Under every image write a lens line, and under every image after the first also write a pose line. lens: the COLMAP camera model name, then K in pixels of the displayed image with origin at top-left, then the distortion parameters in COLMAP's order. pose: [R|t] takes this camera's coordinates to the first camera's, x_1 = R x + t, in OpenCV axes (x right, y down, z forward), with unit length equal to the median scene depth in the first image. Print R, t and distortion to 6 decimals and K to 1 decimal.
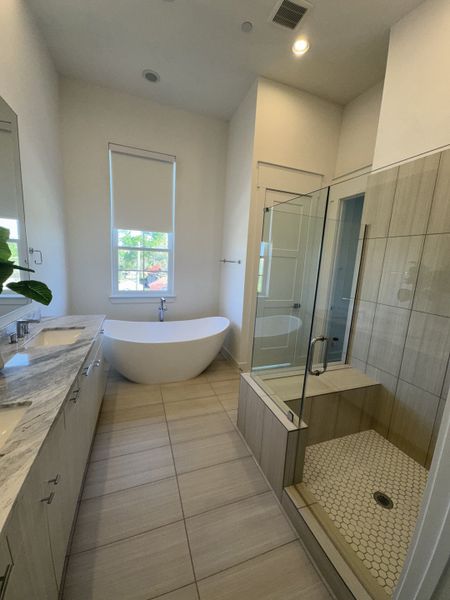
lens RADIAL K [[237.8, 0, 224.5], [0, 237.8, 300.0], [0, 0, 1]] dist [-0.000579, 0.000717]
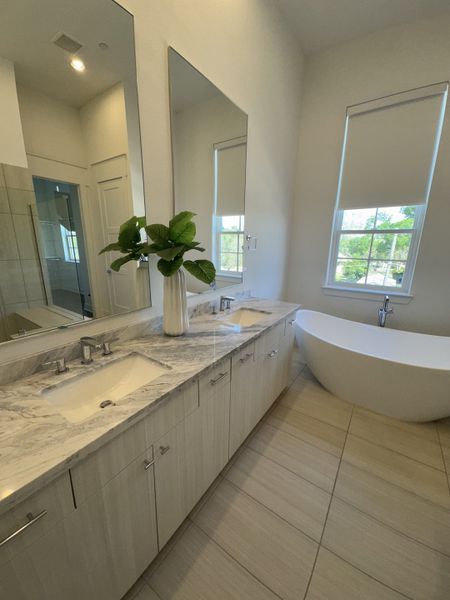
lens RADIAL K [[237.8, 0, 223.4], [0, 237.8, 299.4], [0, 0, 1]] dist [-0.000579, 0.000717]
pose [[0.569760, 0.147011, -0.808555, 0.075288], [-0.121066, 0.988150, 0.094354, -0.008946], [0.812845, 0.044130, 0.580806, 0.244506]]
